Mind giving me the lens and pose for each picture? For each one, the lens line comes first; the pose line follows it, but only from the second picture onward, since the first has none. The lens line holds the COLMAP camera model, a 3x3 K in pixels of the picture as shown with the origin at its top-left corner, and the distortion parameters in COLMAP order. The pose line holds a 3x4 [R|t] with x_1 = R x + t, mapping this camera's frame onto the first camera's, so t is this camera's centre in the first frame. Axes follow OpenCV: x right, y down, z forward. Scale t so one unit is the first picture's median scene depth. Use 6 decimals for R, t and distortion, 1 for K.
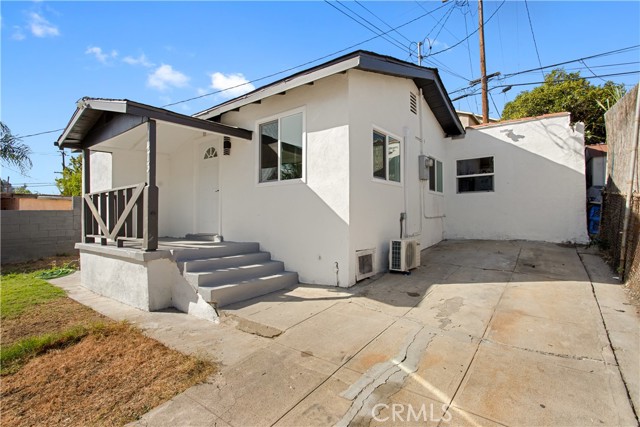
lens RADIAL K [[299.4, 0, 320.0], [0, 299.4, 213.5], [0, 0, 1]] dist [-0.011122, 0.000501]
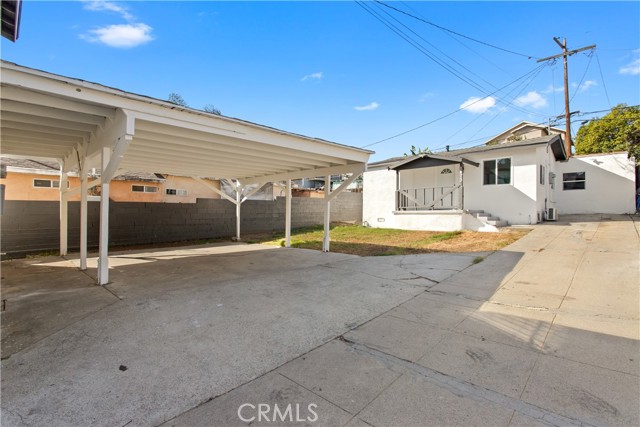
lens RADIAL K [[299.4, 0, 320.0], [0, 299.4, 213.5], [0, 0, 1]] dist [-0.011122, 0.000501]
pose [[0.993154, 0.013068, -0.116081, -0.967349], [-0.012740, 0.999912, 0.003568, 0.103750], [0.116117, -0.002065, 0.993233, -1.201868]]
